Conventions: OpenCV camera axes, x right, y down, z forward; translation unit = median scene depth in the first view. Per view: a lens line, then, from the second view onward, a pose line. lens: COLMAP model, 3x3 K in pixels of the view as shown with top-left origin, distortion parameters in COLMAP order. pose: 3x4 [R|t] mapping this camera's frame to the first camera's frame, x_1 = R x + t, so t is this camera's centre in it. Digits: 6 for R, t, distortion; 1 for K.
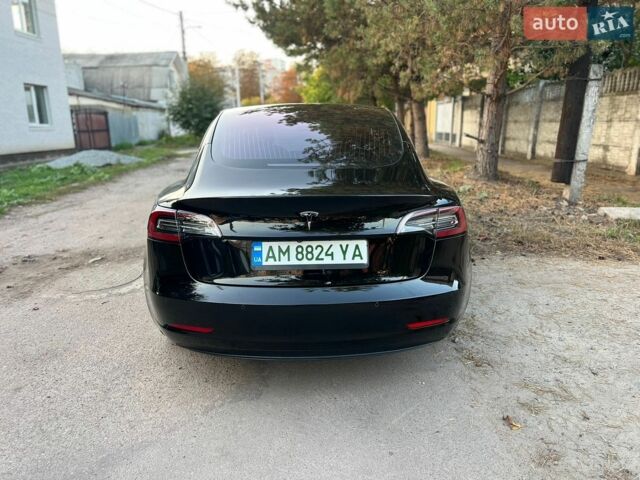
lens RADIAL K [[480.0, 0, 321.2], [0, 480.0, 232.9], [0, 0, 1]] dist [0.042442, -0.005174]
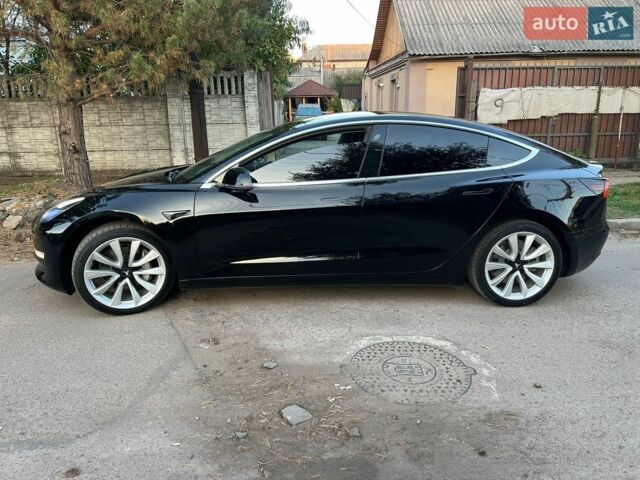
lens RADIAL K [[479.4, 0, 320.0], [0, 479.4, 240.0], [0, 0, 1]] dist [0.047703, -0.051946]
pose [[-0.045565, -0.242278, 0.969136, -1.980594], [0.239161, 0.939285, 0.246060, -0.499469], [-0.969910, 0.242991, 0.015145, 2.027171]]
